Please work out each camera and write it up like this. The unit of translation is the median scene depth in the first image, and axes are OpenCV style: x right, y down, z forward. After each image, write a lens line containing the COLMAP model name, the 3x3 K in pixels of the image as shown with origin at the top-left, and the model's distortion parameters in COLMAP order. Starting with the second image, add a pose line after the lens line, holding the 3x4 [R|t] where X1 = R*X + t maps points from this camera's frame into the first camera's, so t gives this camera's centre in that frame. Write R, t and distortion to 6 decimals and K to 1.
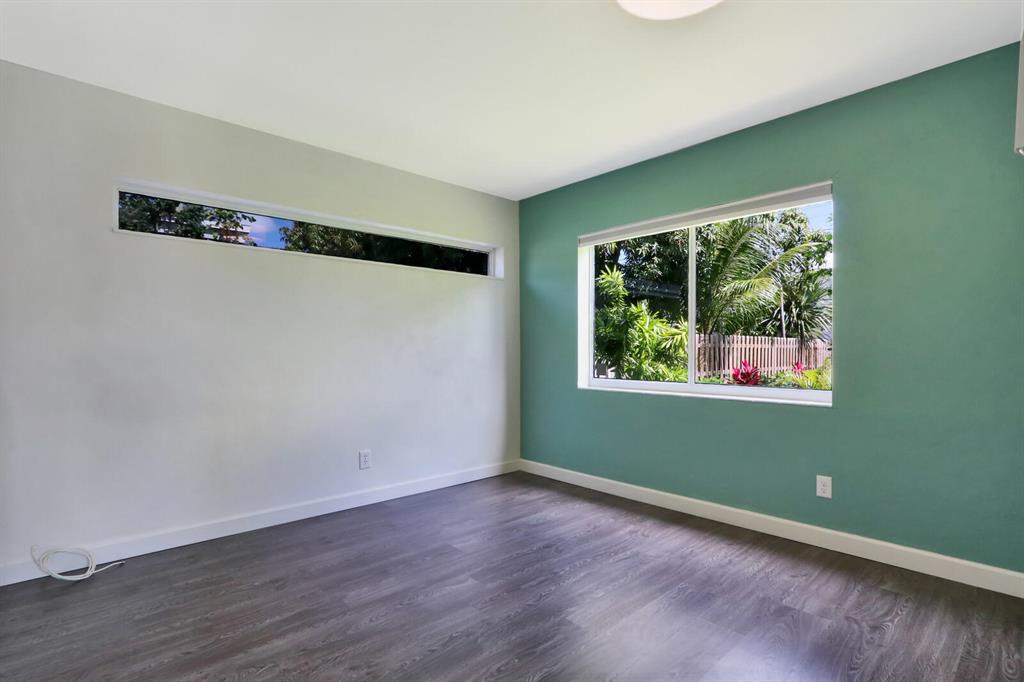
lens RADIAL K [[495.7, 0, 514.2], [0, 495.7, 346.2], [0, 0, 1]] dist [-0.004907, 0.000532]
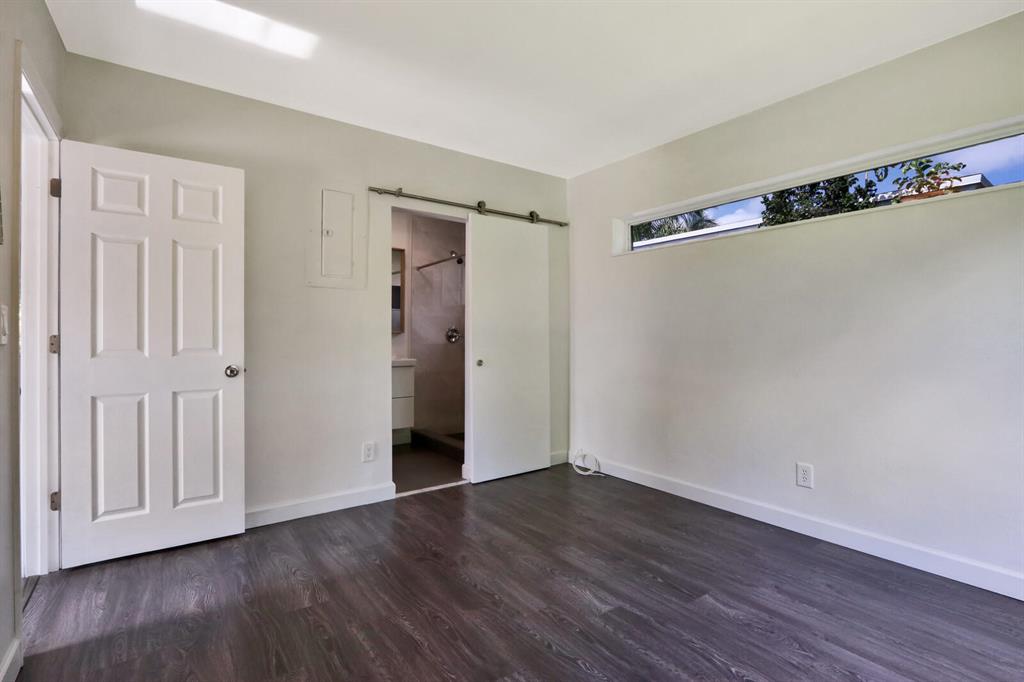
lens RADIAL K [[495.7, 0, 514.7], [0, 495.7, 337.5], [0, 0, 1]] dist [-0.004907, 0.000532]
pose [[-0.130476, 0.001921, -0.991450, 0.747397], [0.014440, 0.999896, 0.000037, 0.008502], [0.991346, -0.014312, -0.130490, 0.927132]]
